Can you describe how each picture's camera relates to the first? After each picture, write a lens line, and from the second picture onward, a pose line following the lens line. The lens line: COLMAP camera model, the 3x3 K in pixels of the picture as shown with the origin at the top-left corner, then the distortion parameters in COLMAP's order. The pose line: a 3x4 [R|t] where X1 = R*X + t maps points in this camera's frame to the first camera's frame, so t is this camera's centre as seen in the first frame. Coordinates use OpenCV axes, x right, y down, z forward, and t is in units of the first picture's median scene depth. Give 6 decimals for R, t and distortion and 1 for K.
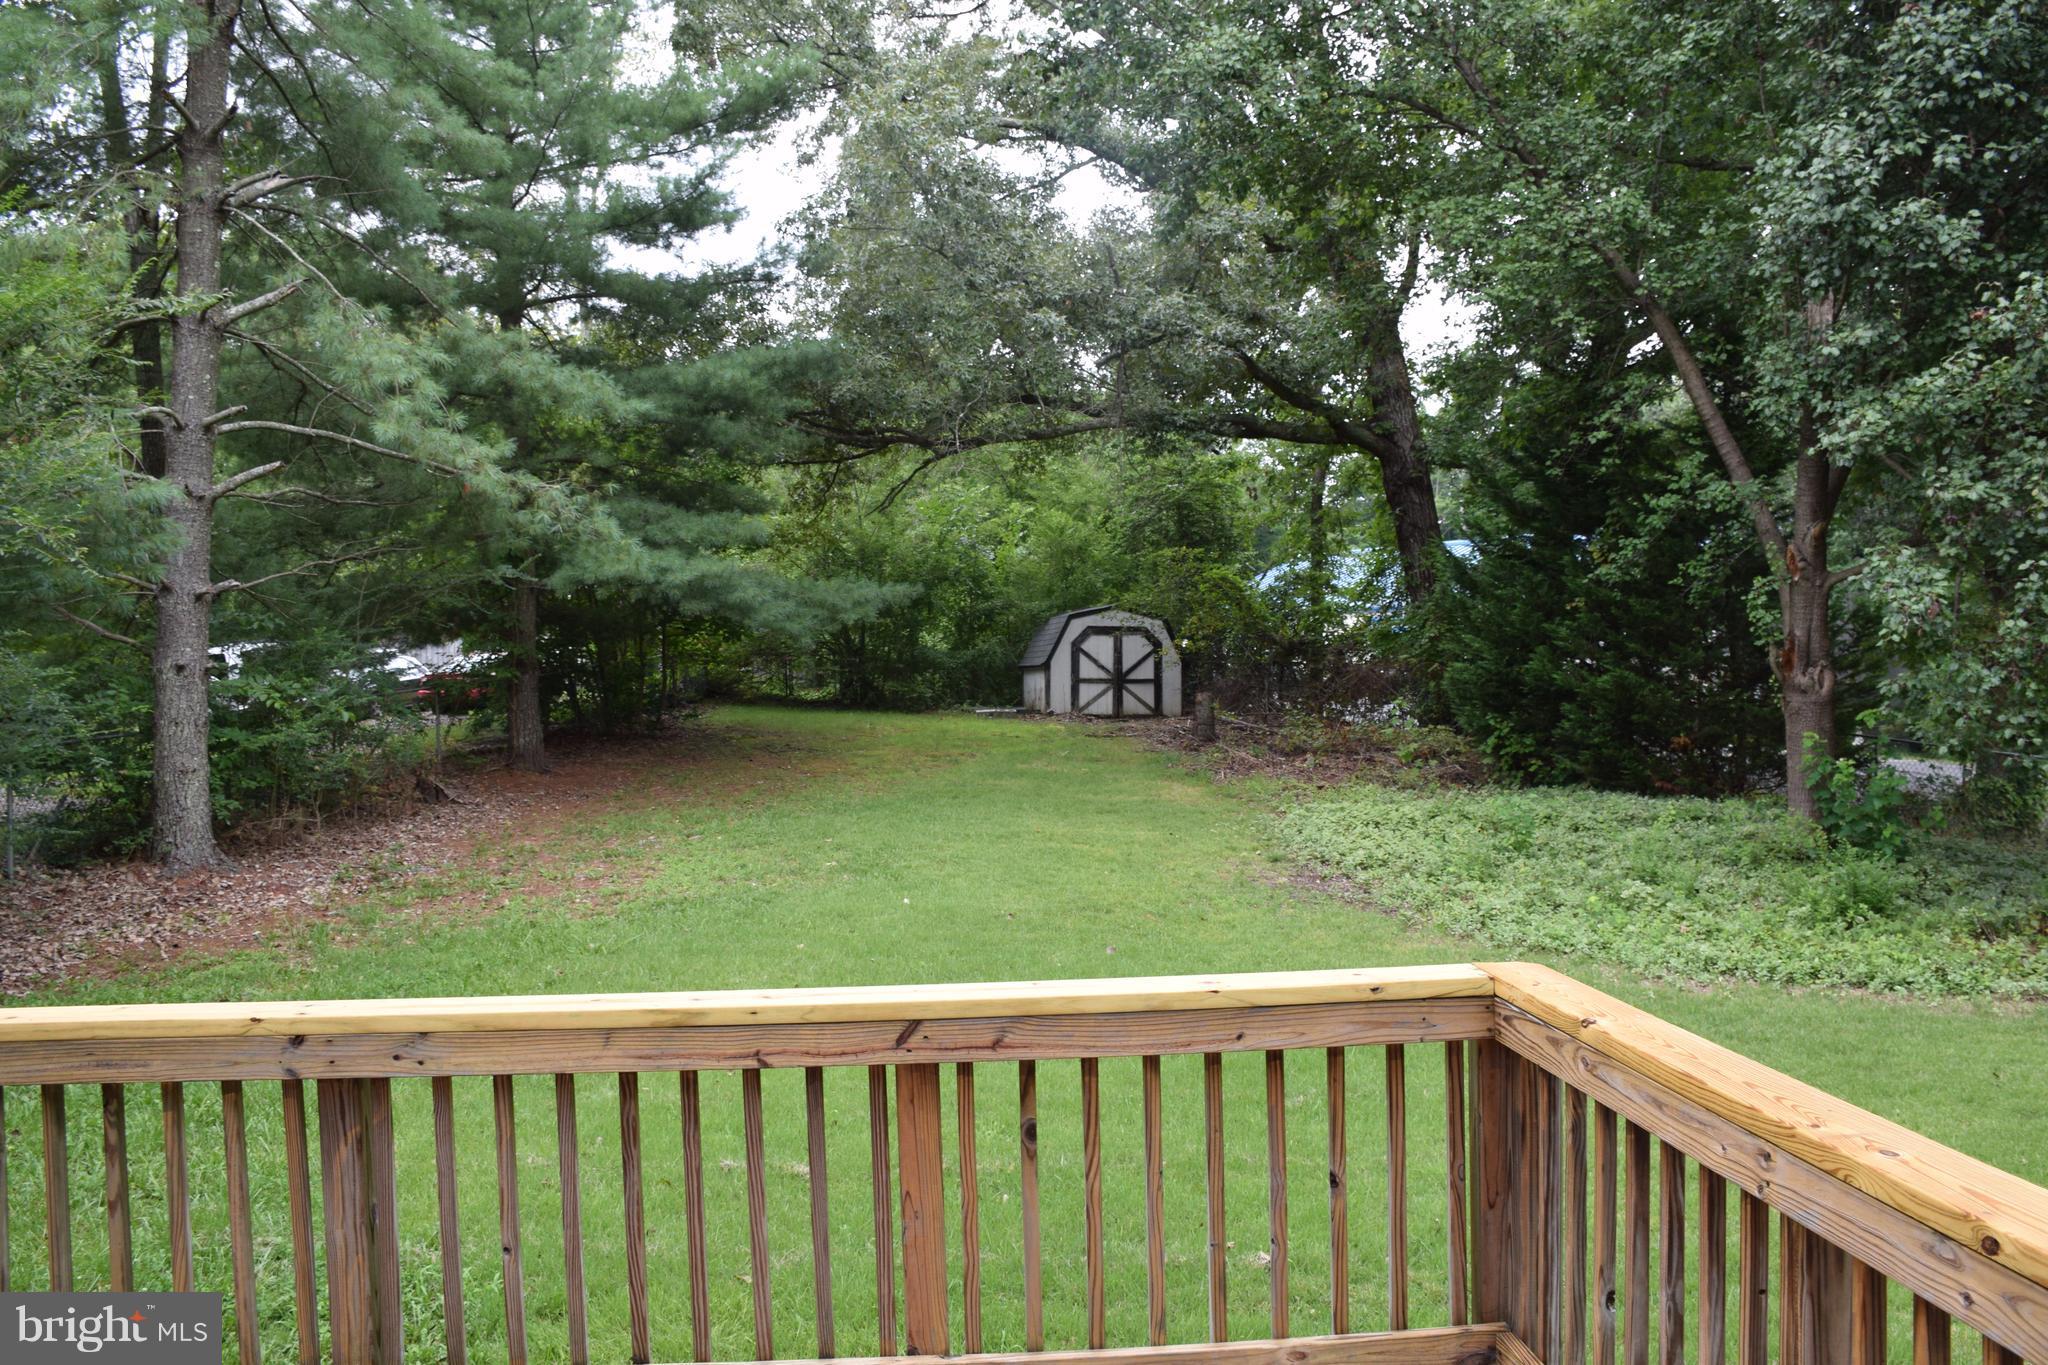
lens RADIAL K [[1582.2, 0, 1024.0], [0, 1582.2, 682.5], [0, 0, 1]] dist [-0.148290, 0.097569]
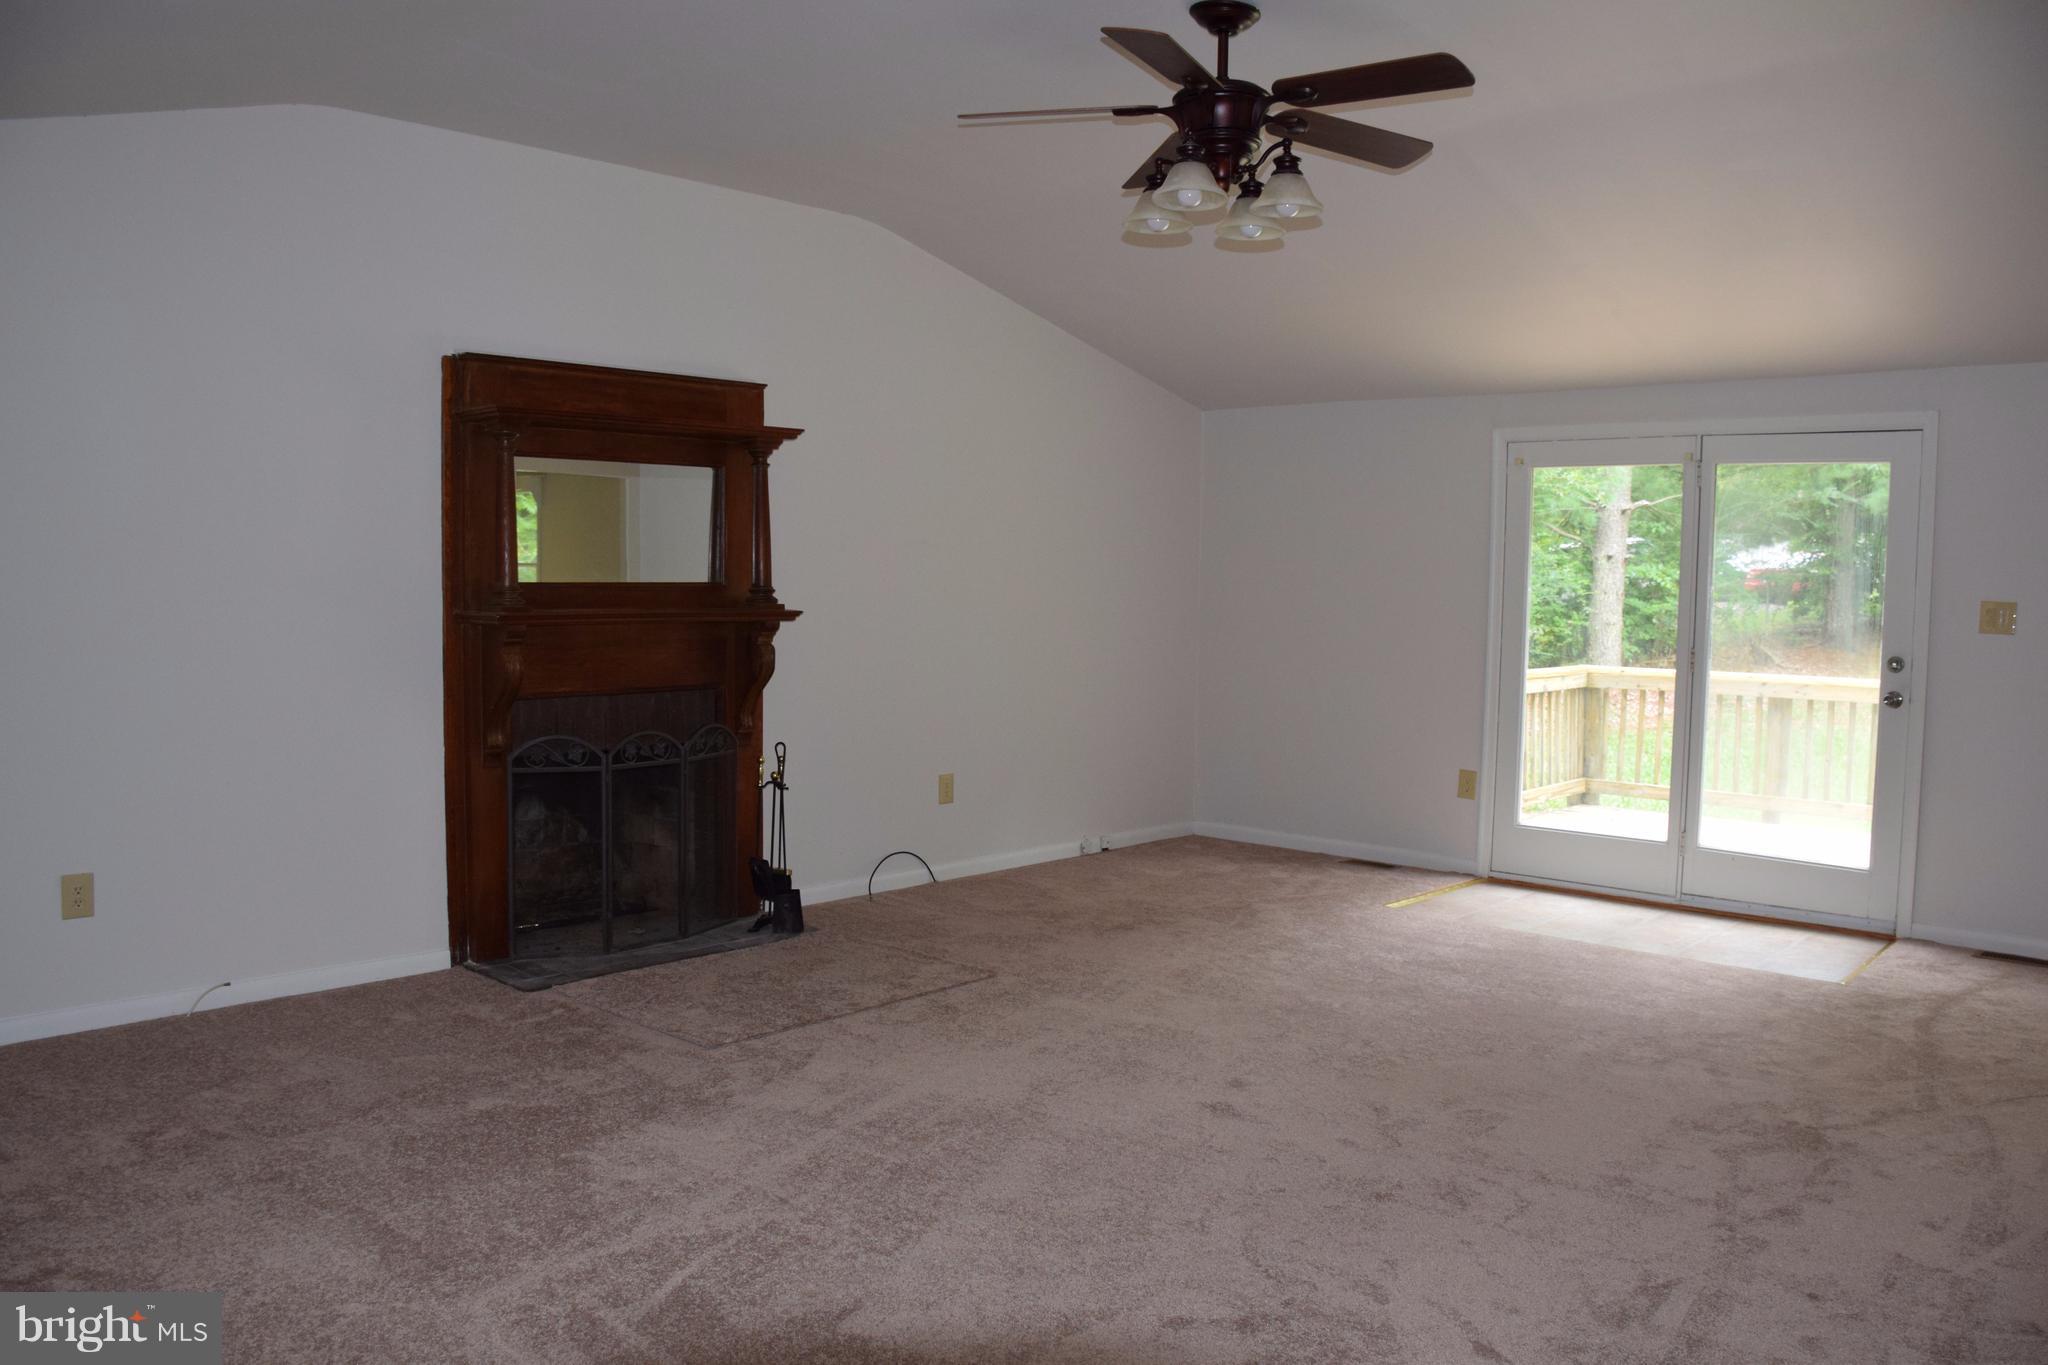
lens RADIAL K [[1582.2, 0, 1024.0], [0, 1582.2, 682.5], [0, 0, 1]] dist [-0.148290, 0.097569]
pose [[0.698069, 0.087684, -0.710642, 0.098837], [-0.038271, 0.995624, 0.085254, 0.003475], [0.715007, -0.032317, 0.698370, -0.321684]]
